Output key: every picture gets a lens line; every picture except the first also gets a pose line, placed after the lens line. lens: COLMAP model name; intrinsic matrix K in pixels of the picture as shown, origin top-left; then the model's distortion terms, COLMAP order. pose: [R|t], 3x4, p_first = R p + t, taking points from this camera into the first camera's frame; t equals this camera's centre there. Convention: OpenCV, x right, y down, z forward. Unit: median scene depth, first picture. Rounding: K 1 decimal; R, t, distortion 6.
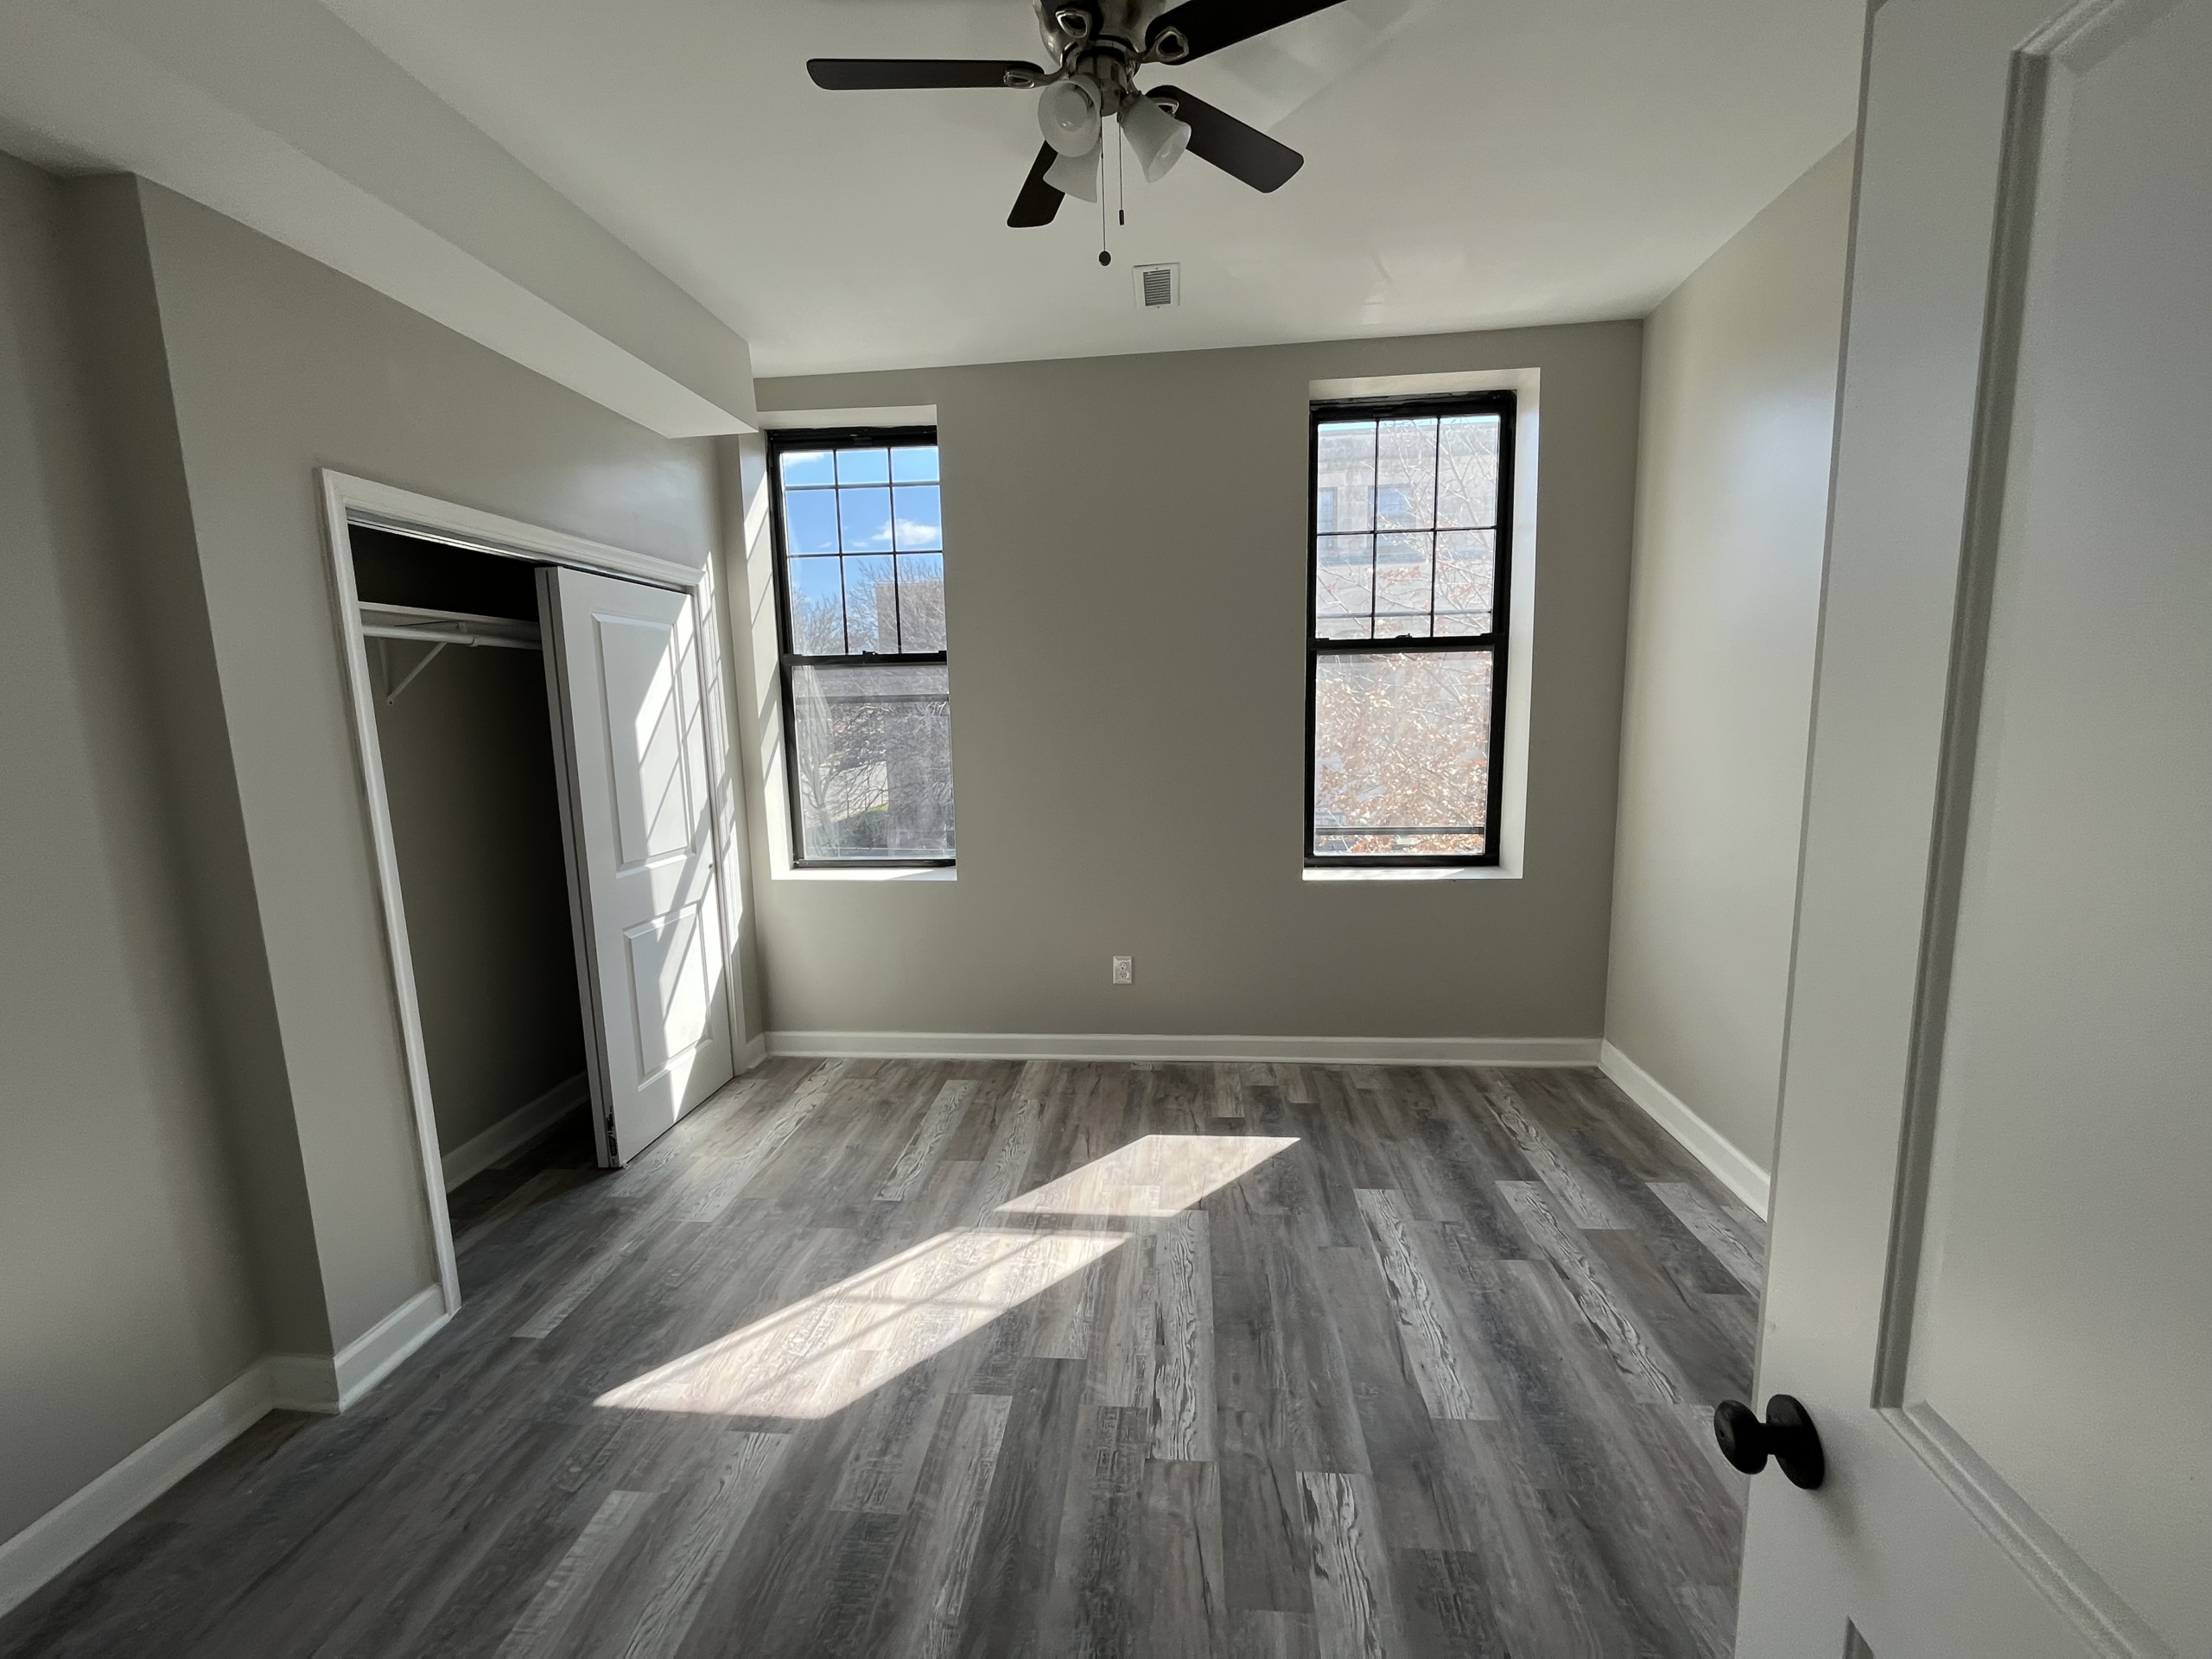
lens RADIAL K [[891.0, 0, 1104.3], [0, 891.0, 830.5], [0, 0, 1]] dist [-0.004003, 0.000297]
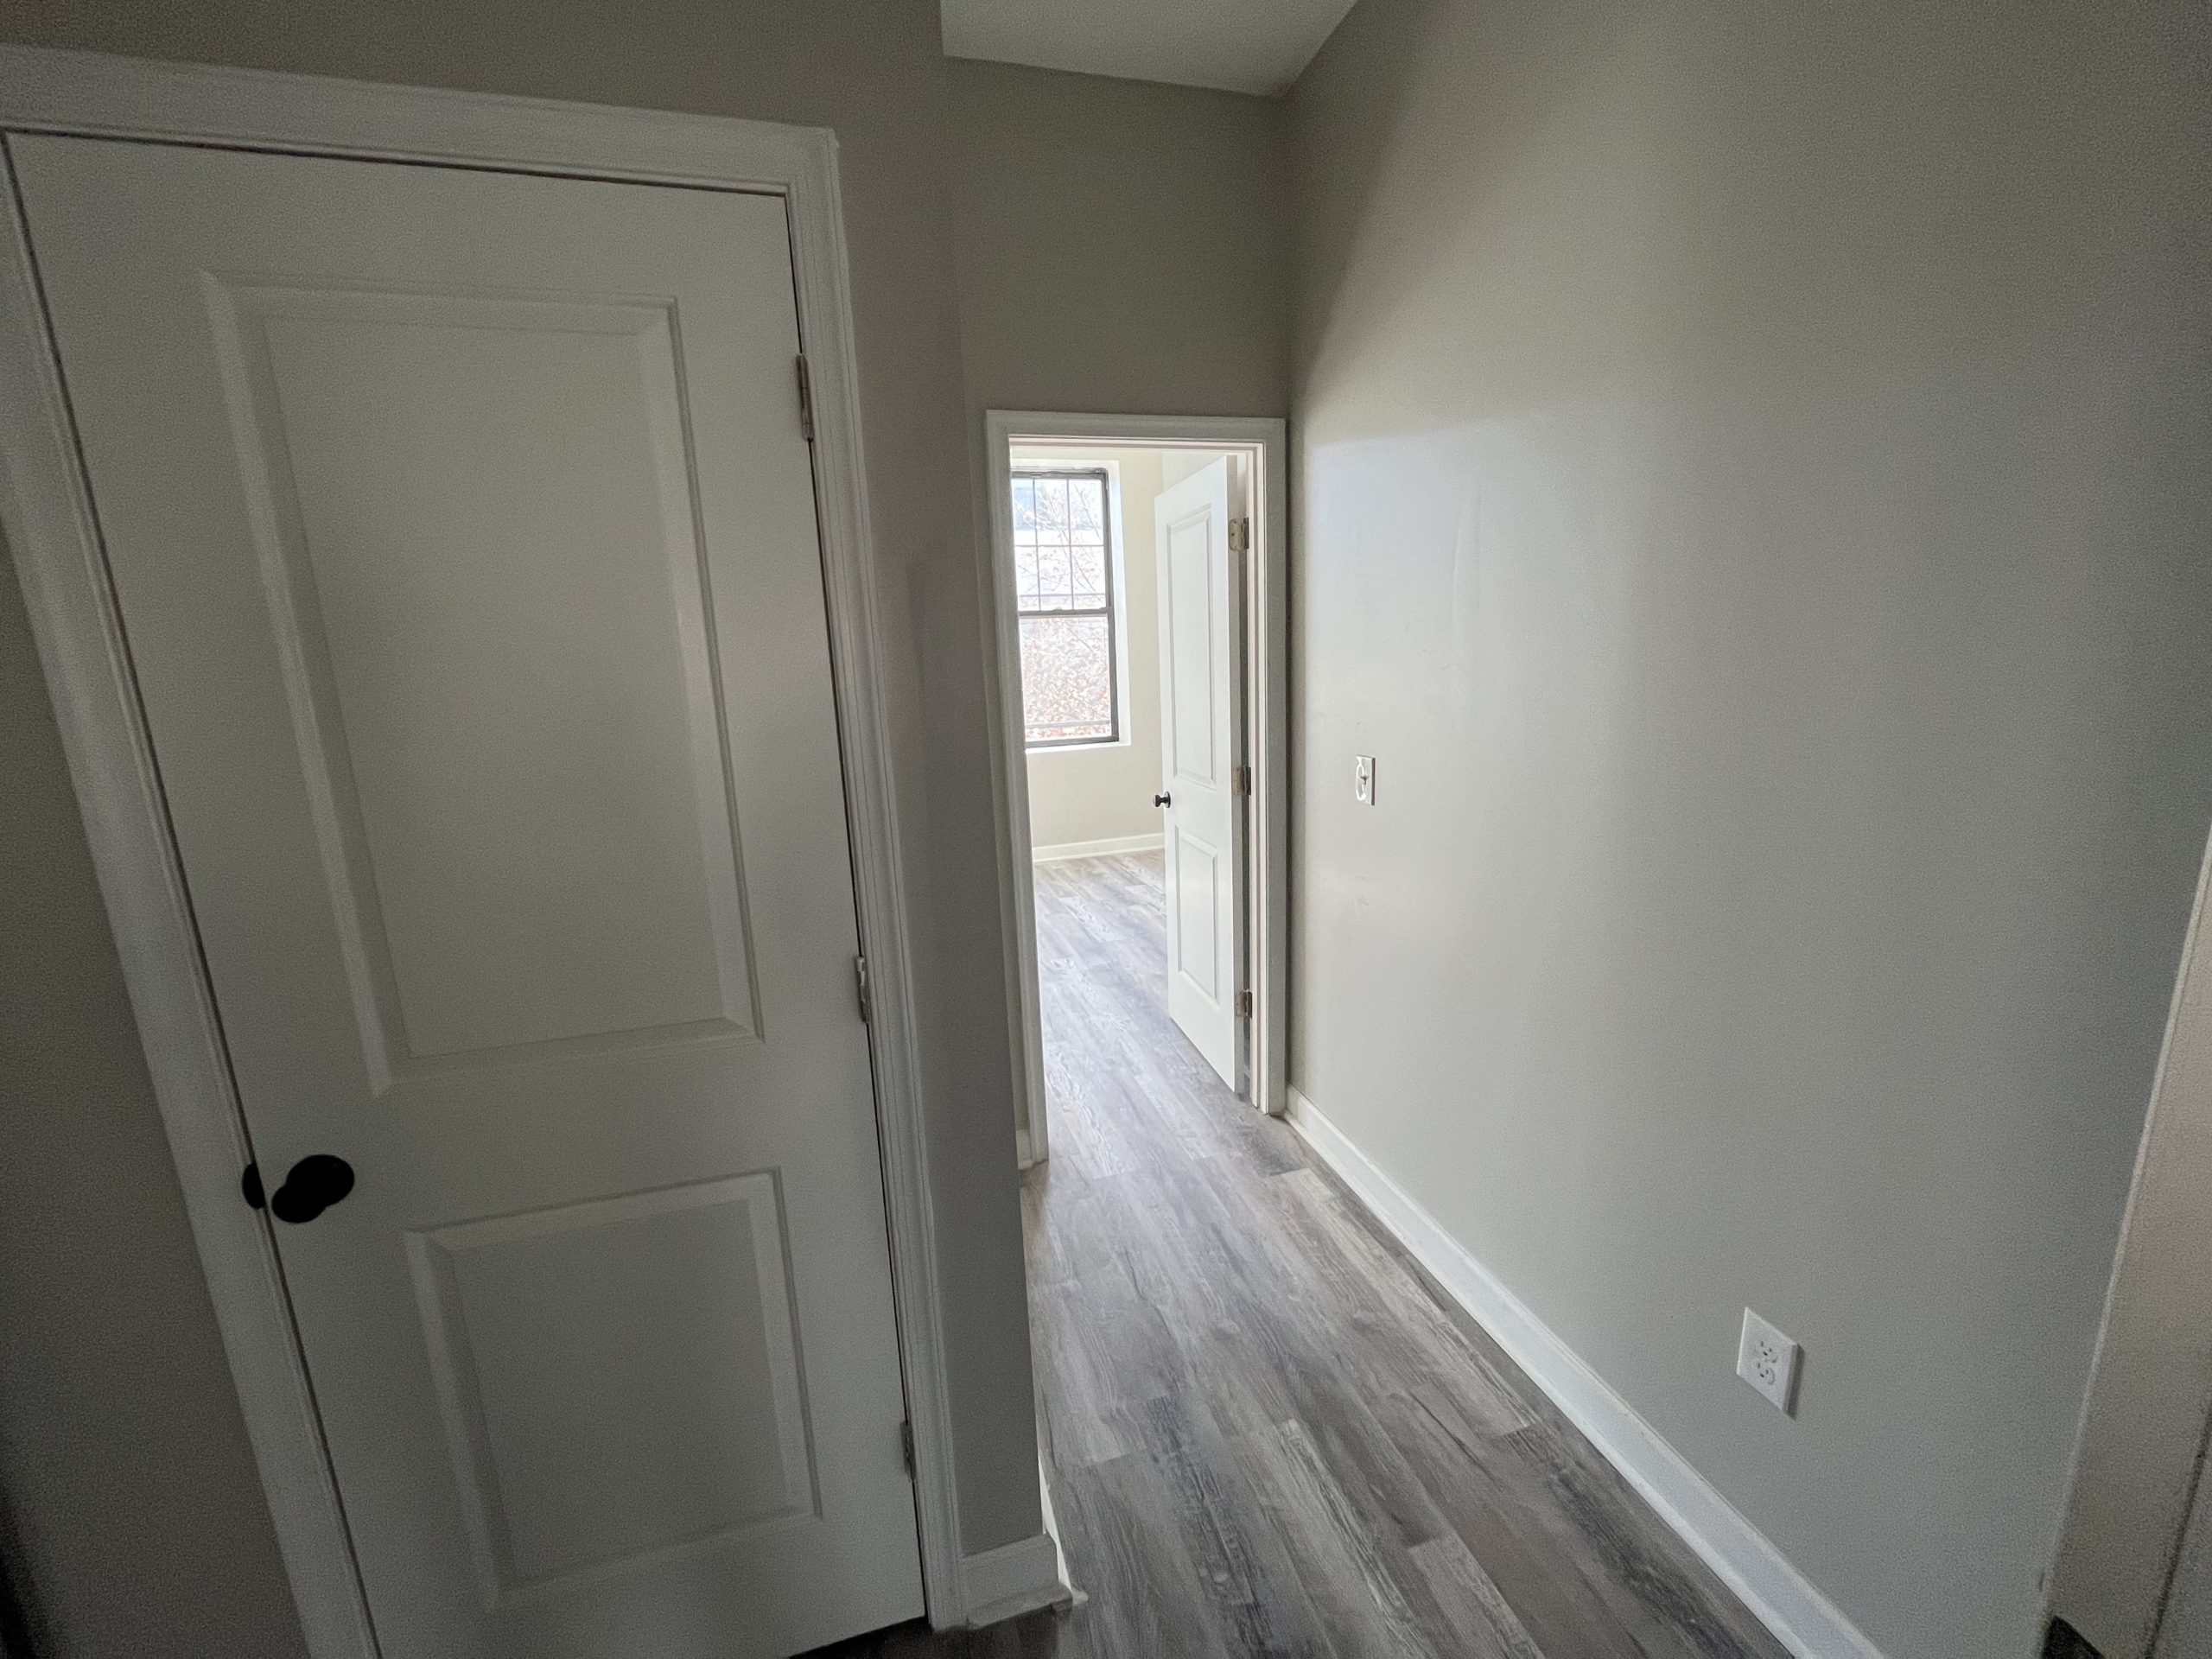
lens RADIAL K [[891.0, 0, 1104.4], [0, 891.0, 829.6], [0, 0, 1]] dist [-0.004003, 0.000297]
pose [[0.925890, -0.088692, 0.367236, -0.348488], [0.071127, 0.995593, 0.061121, 0.149166], [-0.371038, -0.030471, 0.928118, -0.893340]]
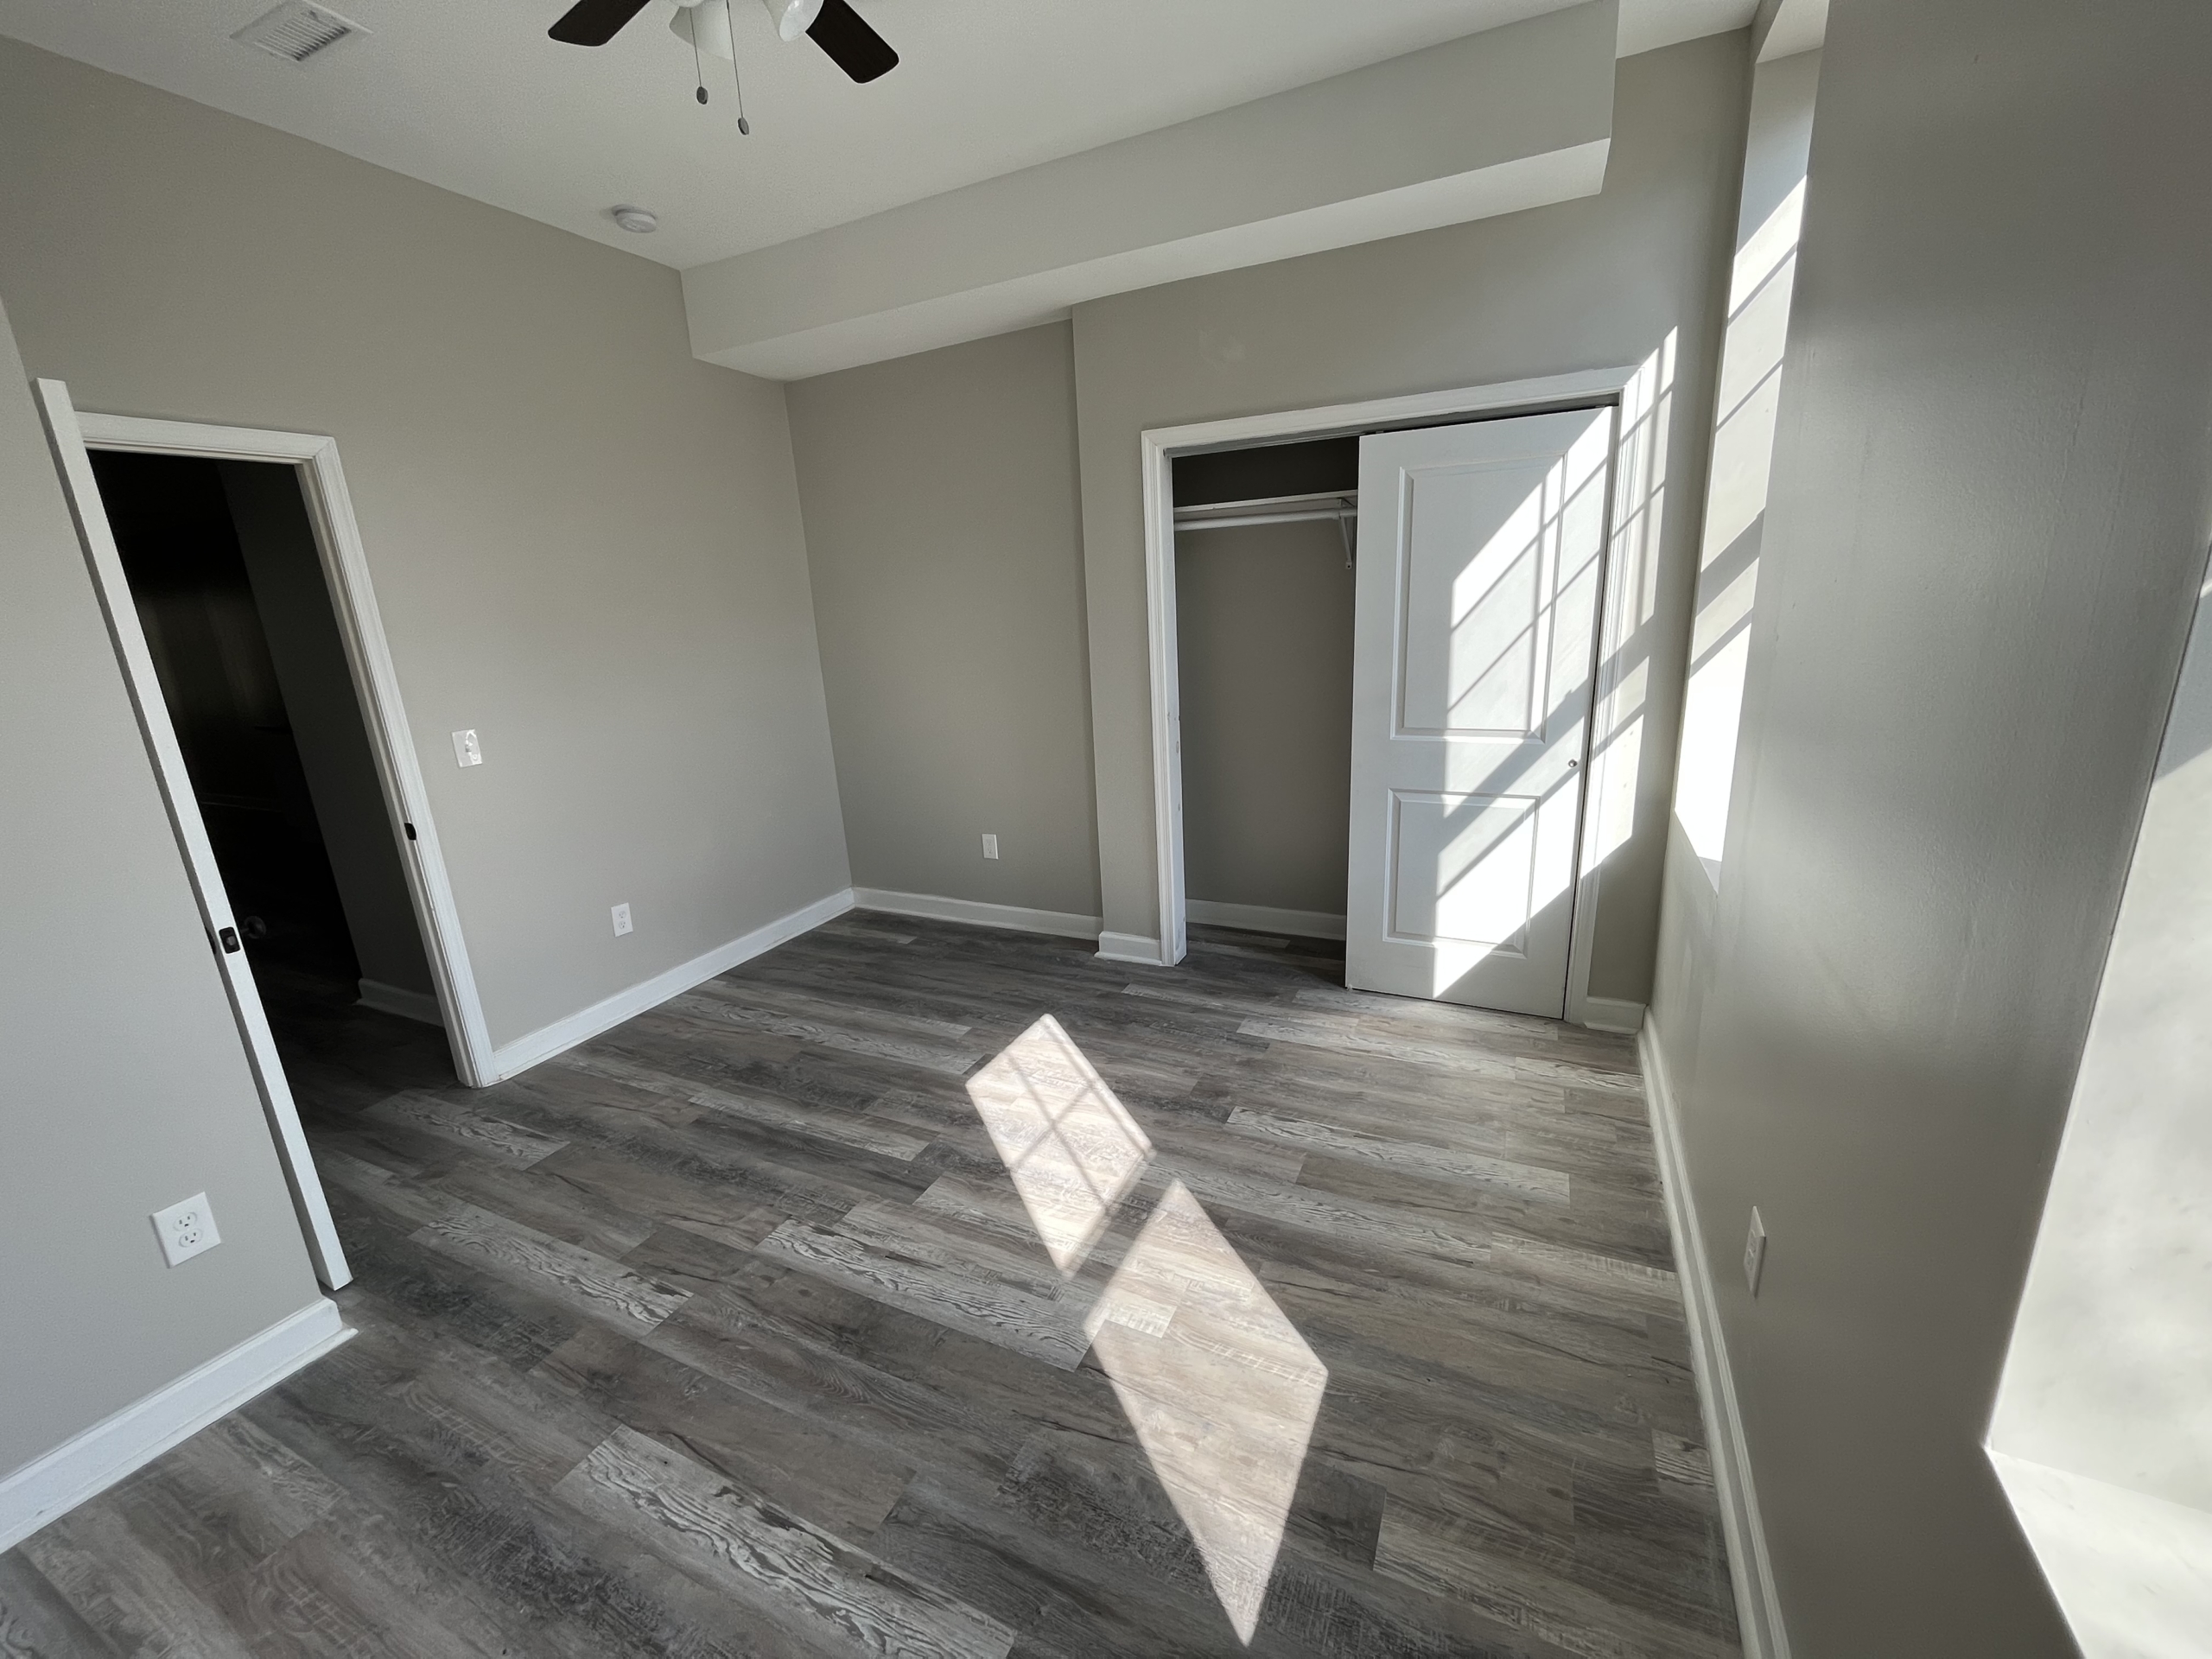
lens RADIAL K [[891.0, 0, 1112.5], [0, 891.0, 838.4], [0, 0, 1]] dist [-0.004003, 0.000297]
pose [[-0.342877, 0.288872, -0.893861, 0.604584], [-0.072712, 0.940527, 0.331845, -0.182487], [0.936562, 0.178776, -0.301481, 1.183226]]
